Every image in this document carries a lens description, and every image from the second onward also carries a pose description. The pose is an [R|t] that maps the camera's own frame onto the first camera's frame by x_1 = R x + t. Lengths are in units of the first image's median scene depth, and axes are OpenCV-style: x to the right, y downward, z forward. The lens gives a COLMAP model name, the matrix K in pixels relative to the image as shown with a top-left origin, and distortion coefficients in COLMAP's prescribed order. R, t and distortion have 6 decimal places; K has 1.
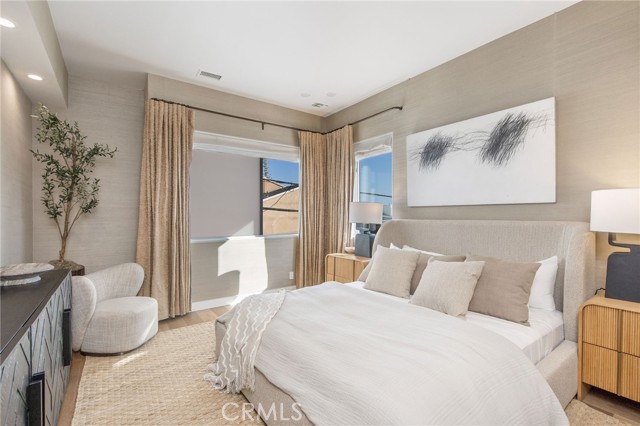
lens RADIAL K [[285.3, 0, 320.0], [0, 285.3, 213.0], [0, 0, 1]] dist [-0.000237, -0.000013]
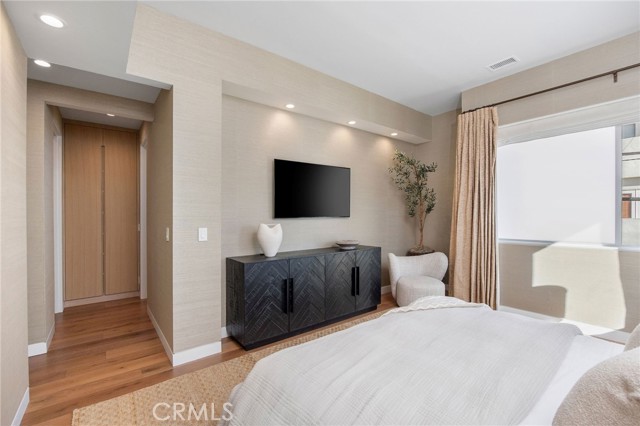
lens RADIAL K [[285.3, 0, 320.0], [0, 285.3, 213.0], [0, 0, 1]] dist [-0.000237, -0.000013]
pose [[0.033716, -0.007172, -0.999406, 0.505675], [0.009330, 0.999933, -0.006861, 0.002309], [0.999388, -0.009093, 0.033781, 0.365257]]
